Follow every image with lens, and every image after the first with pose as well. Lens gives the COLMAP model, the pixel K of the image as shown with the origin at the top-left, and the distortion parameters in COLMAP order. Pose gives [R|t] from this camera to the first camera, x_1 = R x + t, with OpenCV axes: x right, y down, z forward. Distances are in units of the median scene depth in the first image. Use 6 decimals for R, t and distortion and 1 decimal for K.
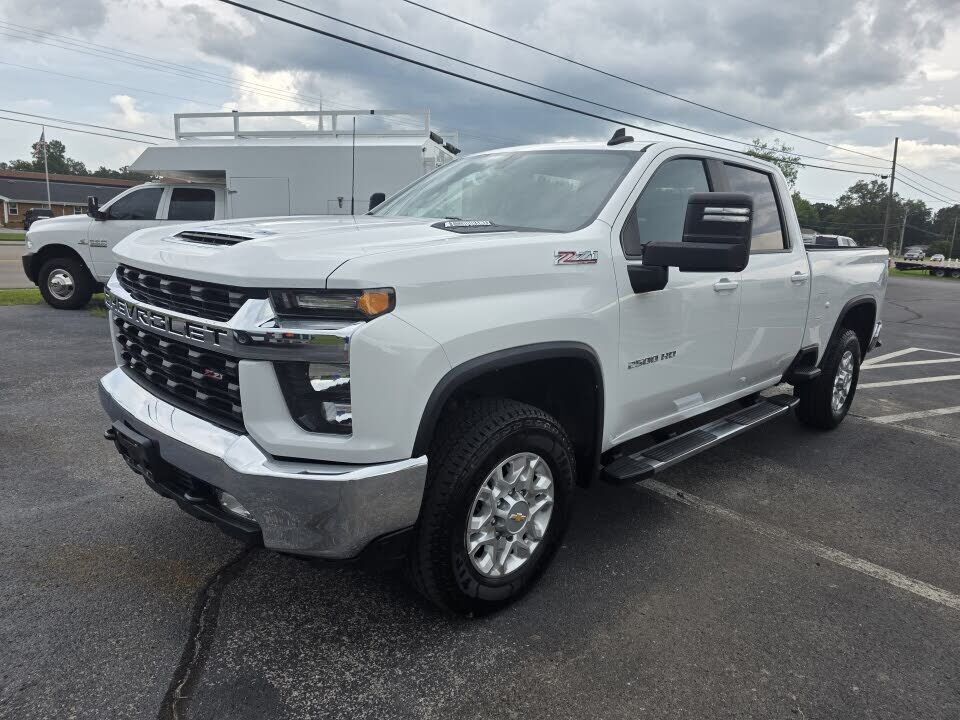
lens RADIAL K [[641.0, 0, 475.7], [0, 641.0, 369.3], [0, 0, 1]] dist [0.019276, 0.011319]
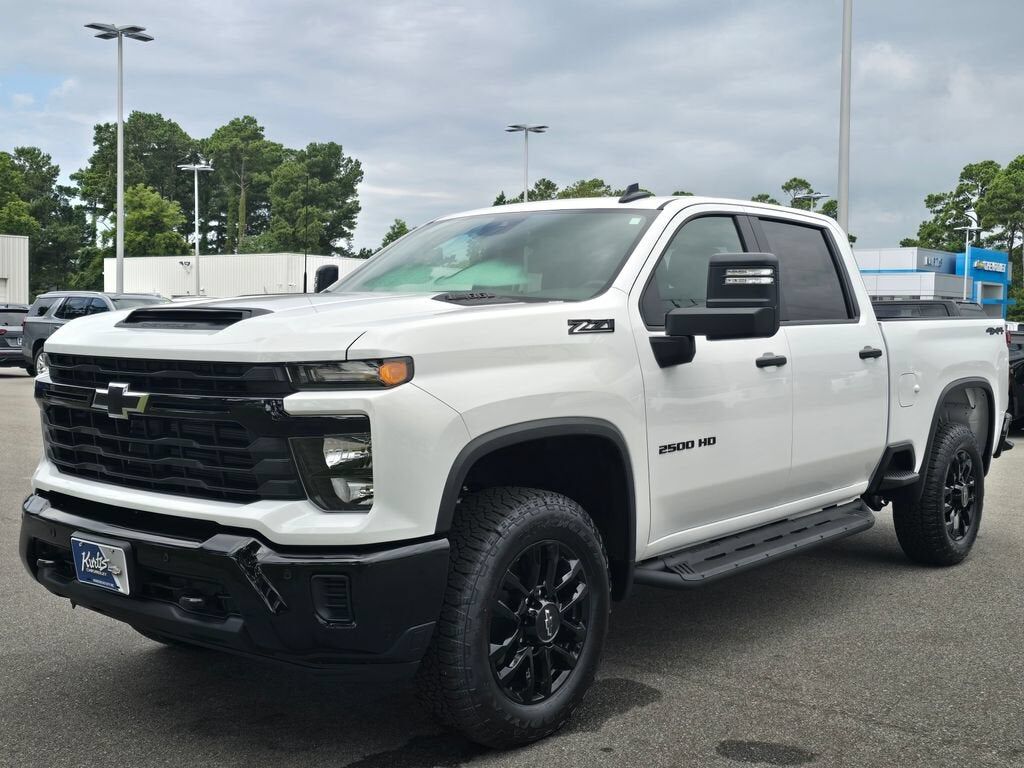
lens RADIAL K [[1141.7, 0, 507.5], [0, 1141.7, 382.0], [0, 0, 1]] dist [-0.022733, 0.000000]
pose [[0.995969, -0.040645, 0.079963, -0.088400], [0.052941, 0.985984, -0.158221, 0.141783], [-0.072412, 0.161816, 0.984161, -0.532852]]
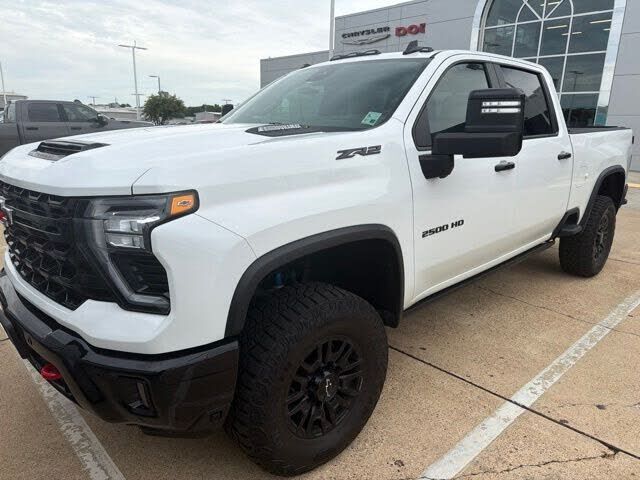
lens RADIAL K [[440.8, 0, 323.8], [0, 440.8, 251.9], [0, 0, 1]] dist [0.009434, -0.015371]
pose [[0.998430, -0.044779, -0.033652, 0.081954], [0.046660, 0.997263, 0.057345, -0.039566], [0.030992, -0.058825, 0.997787, 0.173324]]
